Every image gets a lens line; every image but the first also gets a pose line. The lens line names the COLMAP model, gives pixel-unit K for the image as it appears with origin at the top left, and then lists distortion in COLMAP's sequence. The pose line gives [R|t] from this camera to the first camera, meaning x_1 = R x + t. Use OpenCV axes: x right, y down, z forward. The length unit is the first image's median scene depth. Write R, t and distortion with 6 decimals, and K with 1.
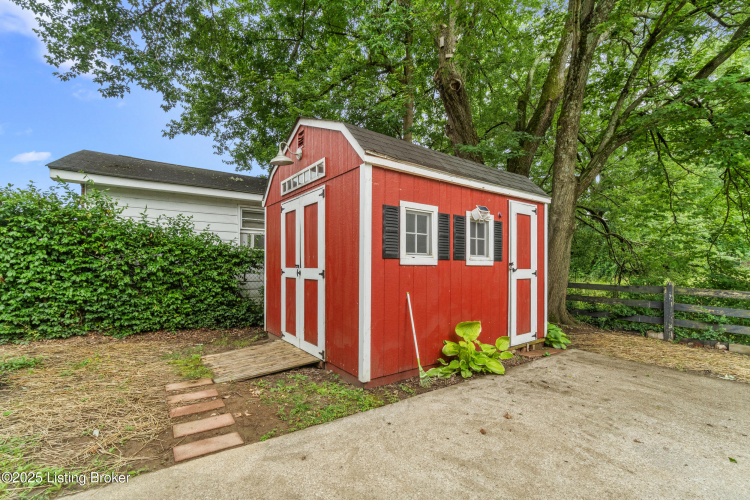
lens RADIAL K [[327.4, 0, 372.2], [0, 327.4, 258.9], [0, 0, 1]] dist [-0.002572, -0.001148]
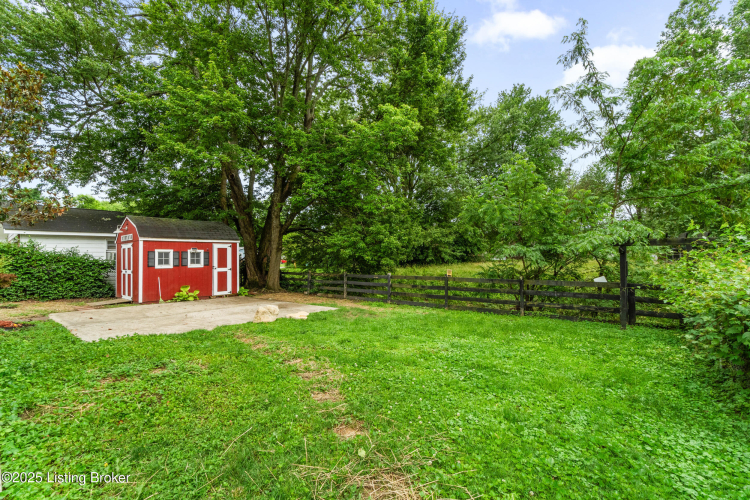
lens RADIAL K [[326.2, 0, 375.1], [0, 326.2, 245.3], [0, 0, 1]] dist [-0.003883, -0.000729]
pose [[0.966767, -0.010746, 0.255431, 1.027854], [0.016158, 0.999687, -0.019099, -0.087902], [-0.255146, 0.022592, 0.966639, -2.034817]]
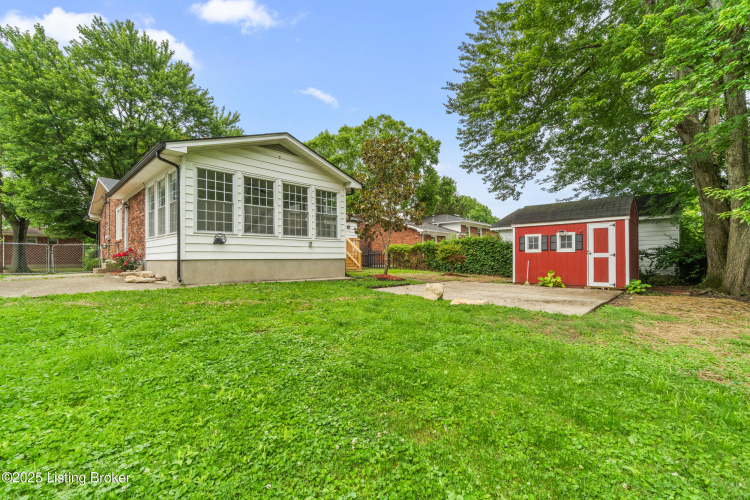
lens RADIAL K [[327.4, 0, 372.2], [0, 327.4, 258.9], [0, 0, 1]] dist [-0.002572, -0.001148]
pose [[0.178511, -0.011615, -0.983869, 2.402061], [0.020390, 0.999759, -0.008103, 0.058439], [0.983727, -0.018615, 0.178705, -0.934638]]
